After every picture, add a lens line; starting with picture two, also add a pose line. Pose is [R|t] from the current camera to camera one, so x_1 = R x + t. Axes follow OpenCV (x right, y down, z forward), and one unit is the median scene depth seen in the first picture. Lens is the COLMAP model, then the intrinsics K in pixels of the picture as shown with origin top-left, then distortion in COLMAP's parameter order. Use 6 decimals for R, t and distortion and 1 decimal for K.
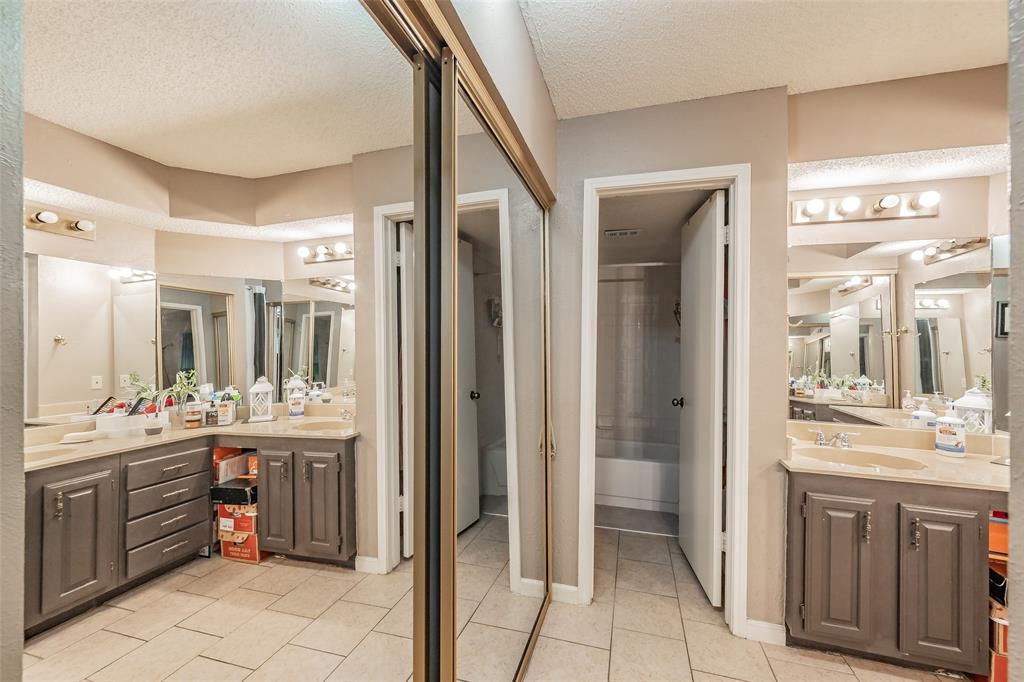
lens RADIAL K [[395.6, 0, 518.8], [0, 395.6, 337.9], [0, 0, 1]] dist [-0.001168, -0.000122]
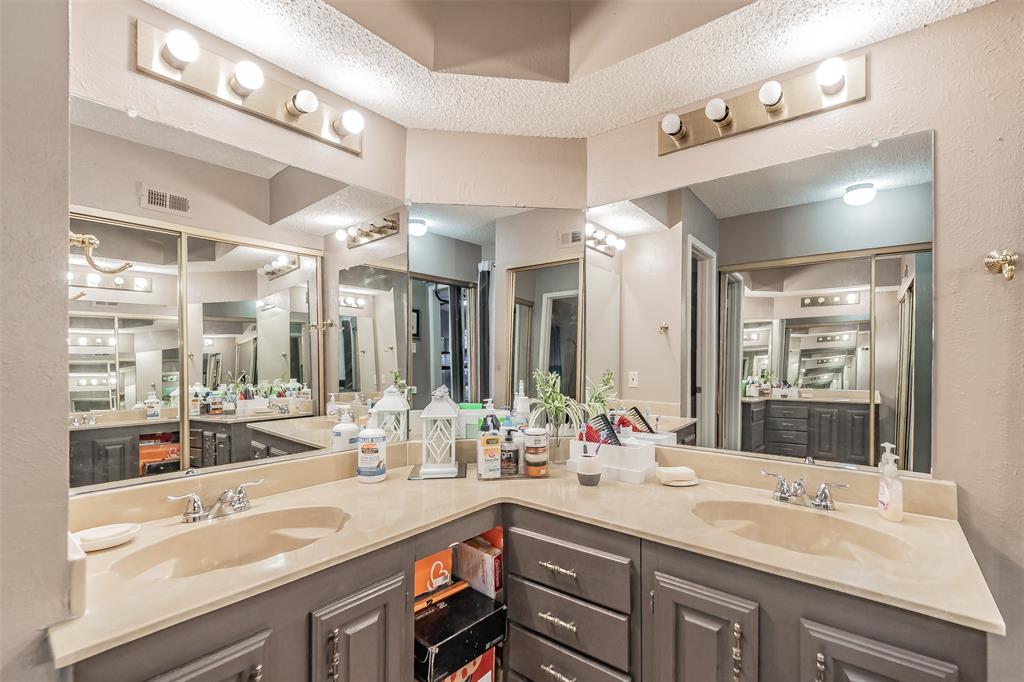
lens RADIAL K [[448.3, 0, 511.5], [0, 448.3, 355.4], [0, 0, 1]] dist [0.000367, -0.000105]
pose [[0.408892, -0.015683, 0.912448, 0.282969], [-0.012403, 0.999664, 0.022740, 0.026365], [-0.912498, -0.020615, 0.408561, 0.274570]]
